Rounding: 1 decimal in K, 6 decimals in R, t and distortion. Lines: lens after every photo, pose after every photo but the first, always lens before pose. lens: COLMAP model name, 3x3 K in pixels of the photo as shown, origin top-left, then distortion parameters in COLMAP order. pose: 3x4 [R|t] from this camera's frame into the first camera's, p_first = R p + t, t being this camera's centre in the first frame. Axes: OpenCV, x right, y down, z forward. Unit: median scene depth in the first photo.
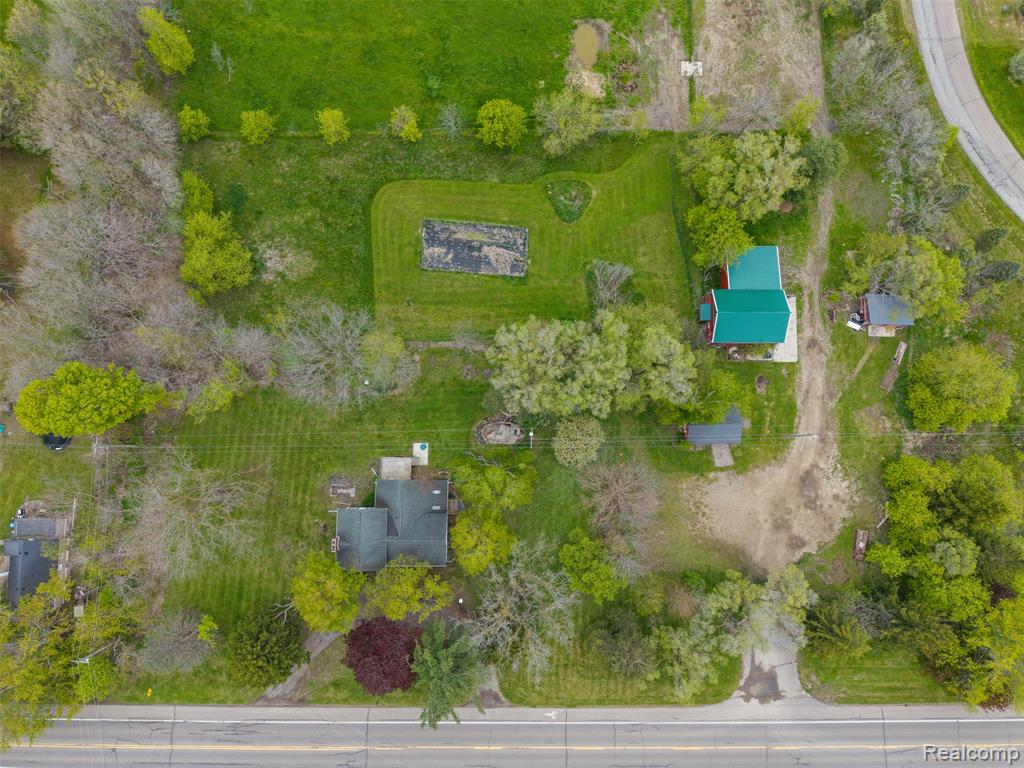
lens RADIAL K [[690.2, 0, 512.0], [0, 690.2, 384.0], [0, 0, 1]] dist [0.008624, -0.003482]
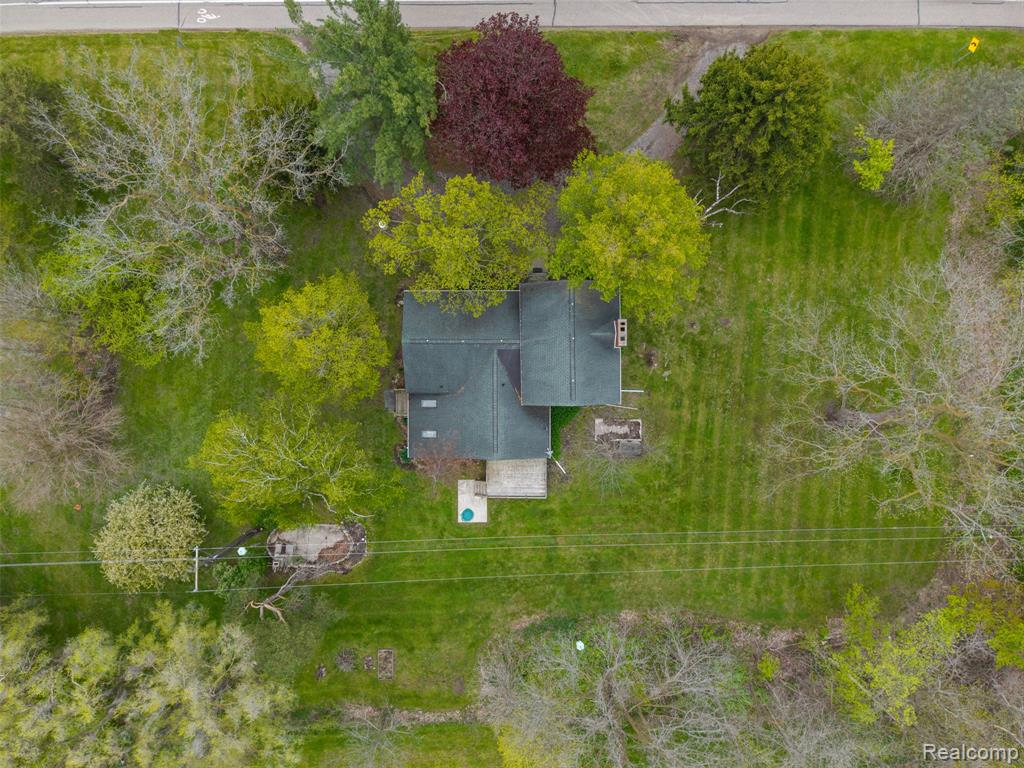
lens RADIAL K [[690.2, 0, 512.0], [0, 690.2, 384.0], [0, 0, 1]] dist [0.008624, -0.003482]
pose [[-0.999889, 0.013987, -0.005228, -0.168014], [-0.014428, -0.995192, 0.096879, 0.144070], [-0.003848, 0.096944, 0.995282, 0.497967]]
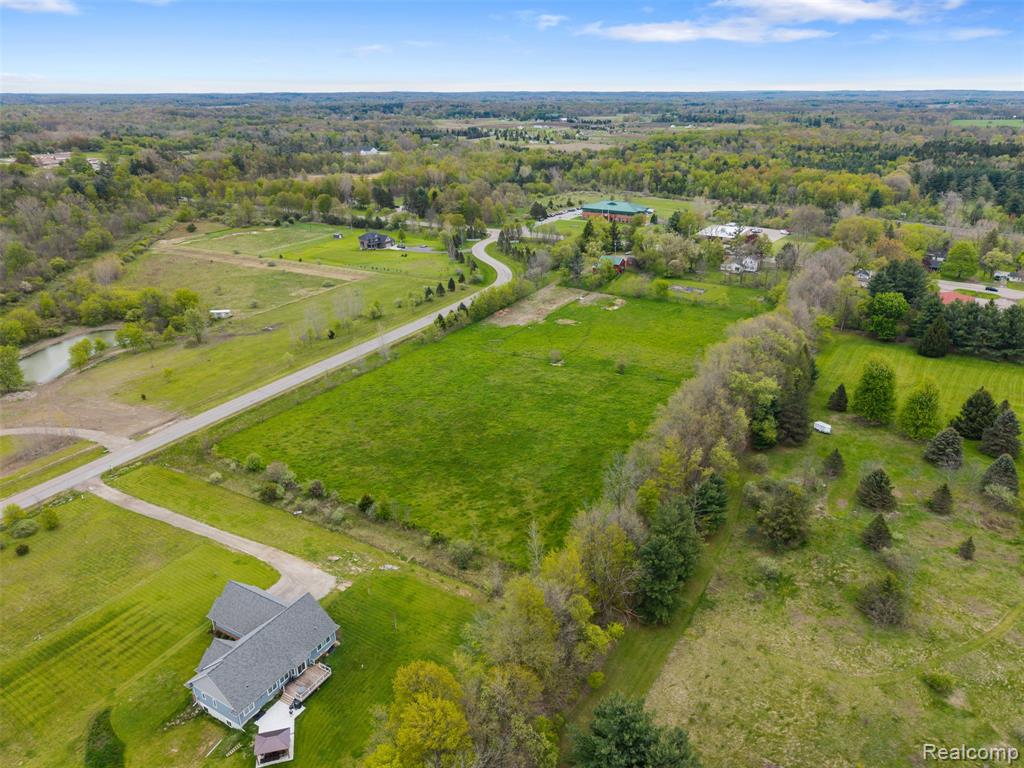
lens RADIAL K [[687.5, 0, 511.7], [0, 687.5, 413.7], [0, 0, 1]] dist [0.037908, -0.044698]
pose [[-0.845529, -0.233150, 0.480335, -0.986602], [0.530343, -0.262634, 0.806077, -3.168816], [-0.061785, 0.936303, 0.345714, 0.587490]]
